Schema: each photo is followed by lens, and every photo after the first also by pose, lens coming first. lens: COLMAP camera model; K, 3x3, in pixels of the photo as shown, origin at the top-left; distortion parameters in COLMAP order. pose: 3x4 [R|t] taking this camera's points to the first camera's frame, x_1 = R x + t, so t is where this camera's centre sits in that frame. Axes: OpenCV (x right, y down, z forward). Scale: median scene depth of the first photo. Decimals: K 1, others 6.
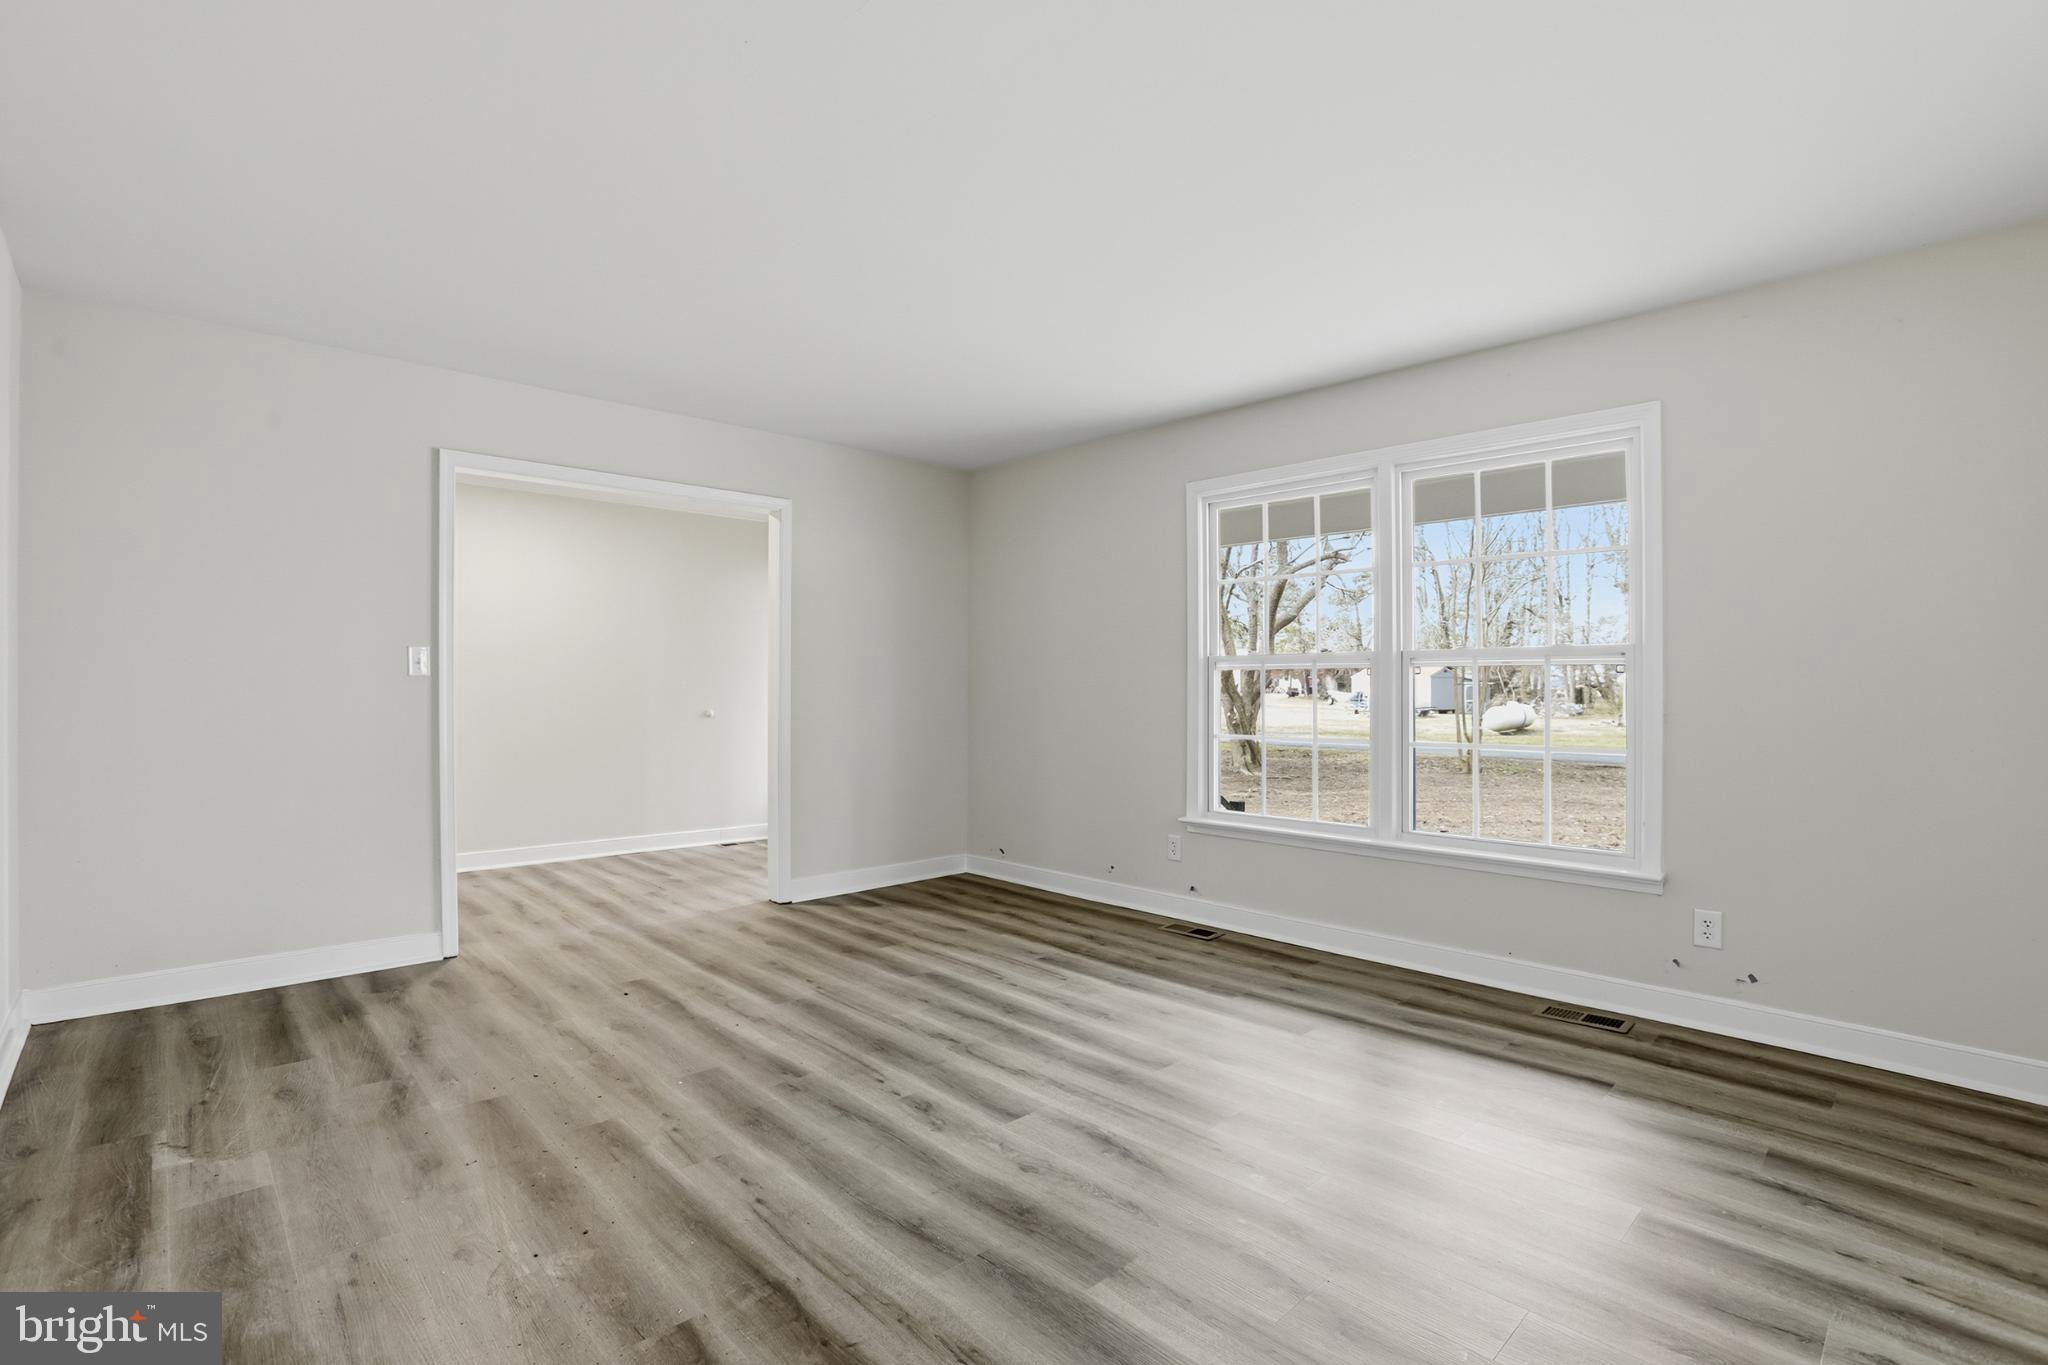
lens RADIAL K [[943.3, 0, 1012.6], [0, 943.3, 678.0], [0, 0, 1]] dist [-0.076569, 0.026903]
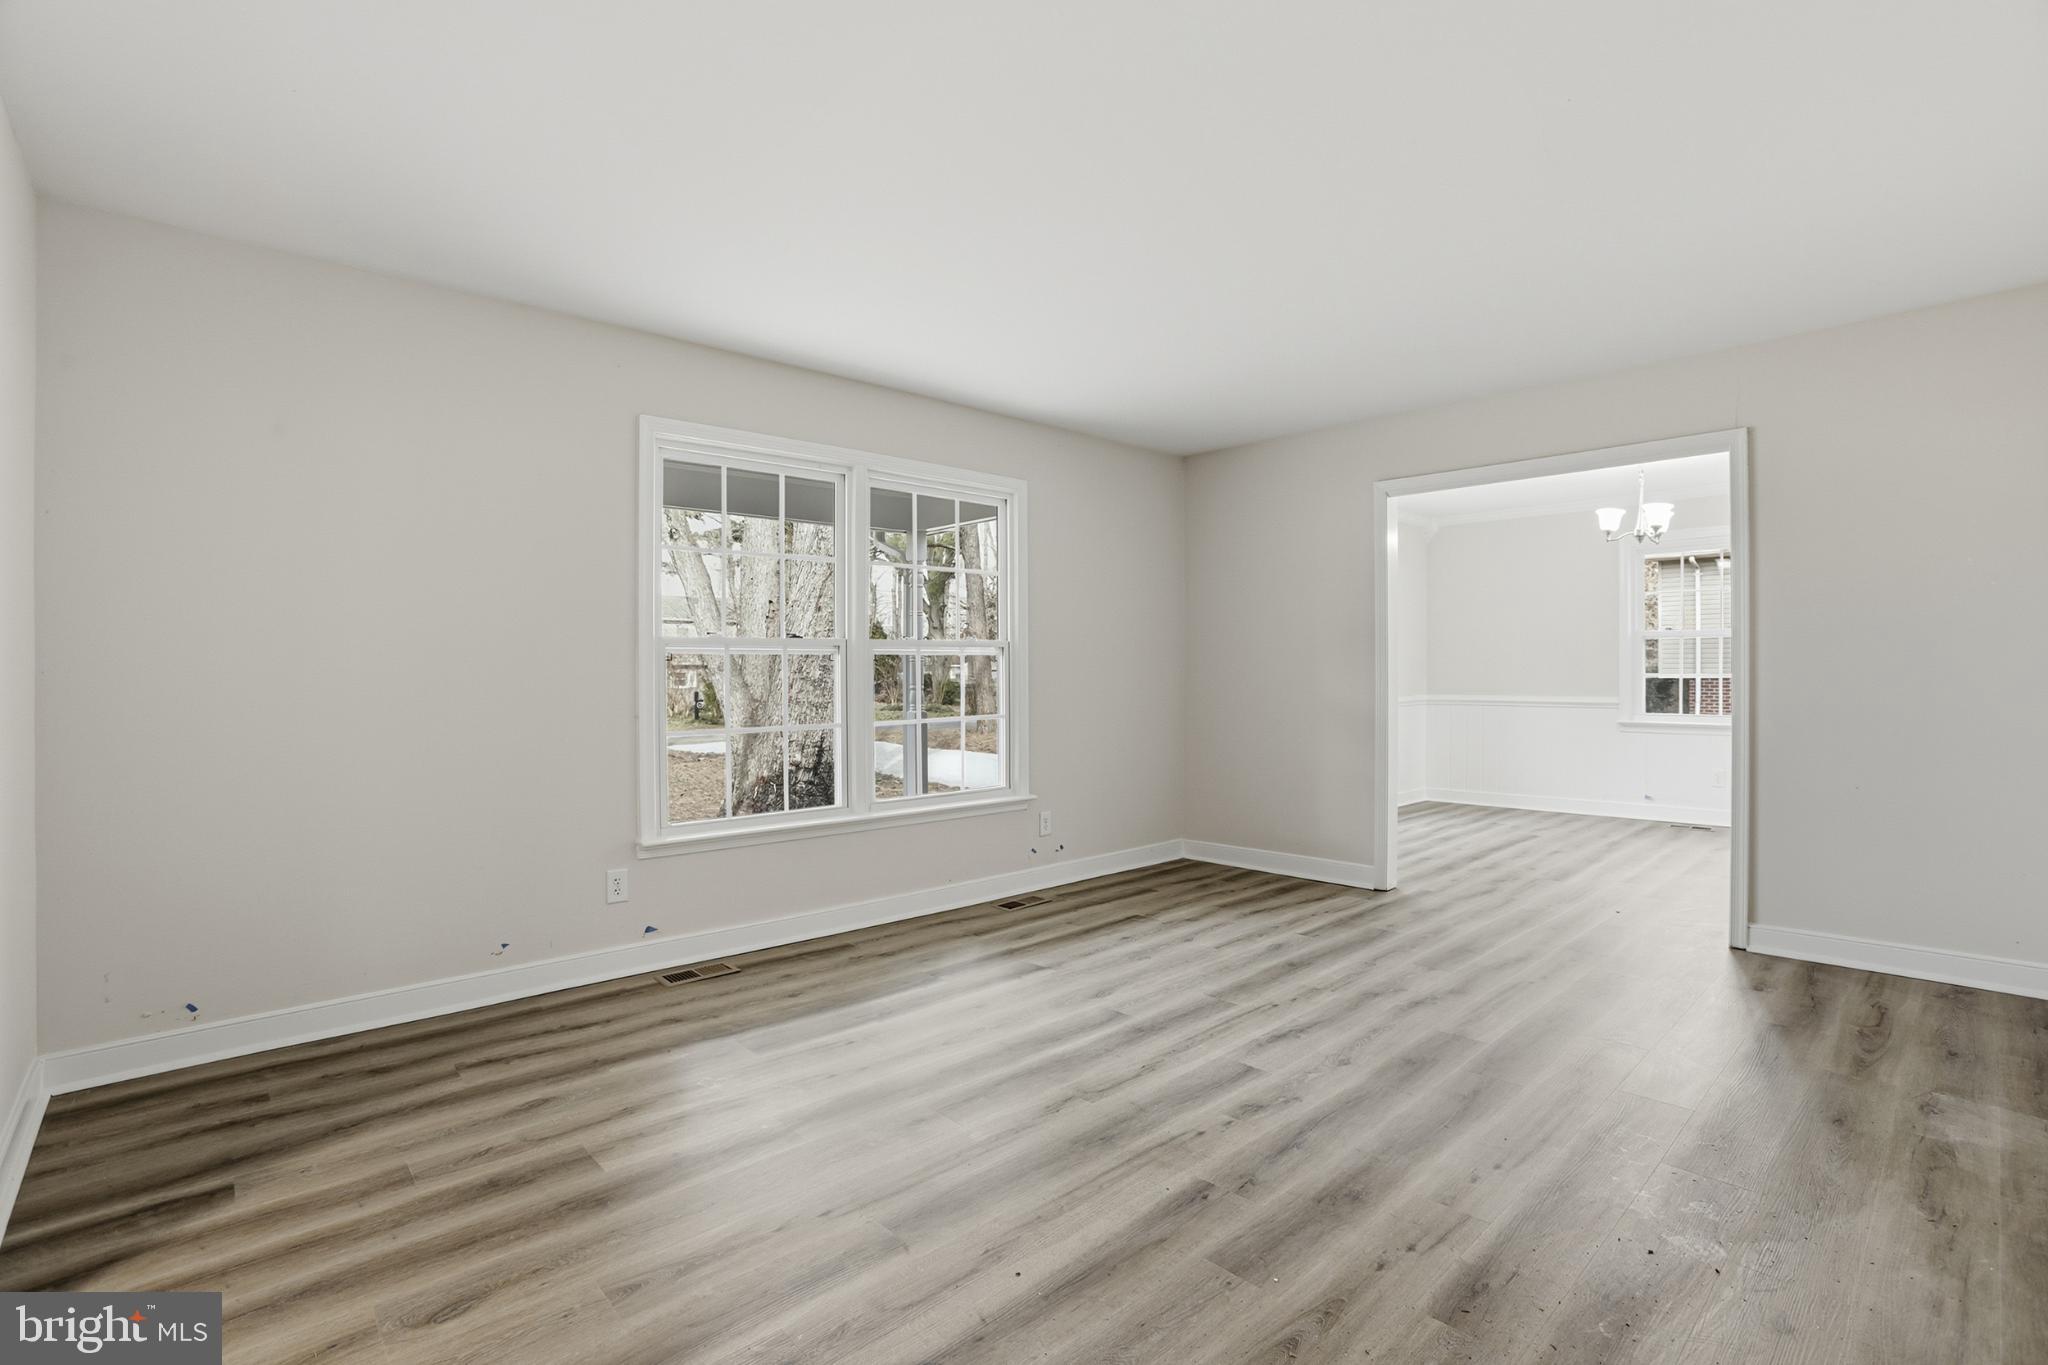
lens RADIAL K [[943.3, 0, 1012.6], [0, 943.3, 678.0], [0, 0, 1]] dist [-0.076569, 0.026903]
pose [[0.013428, -0.005135, 0.999897, -0.853941], [-0.003647, 0.999980, 0.005184, 0.012367], [-0.999903, -0.003717, 0.013409, 1.005954]]
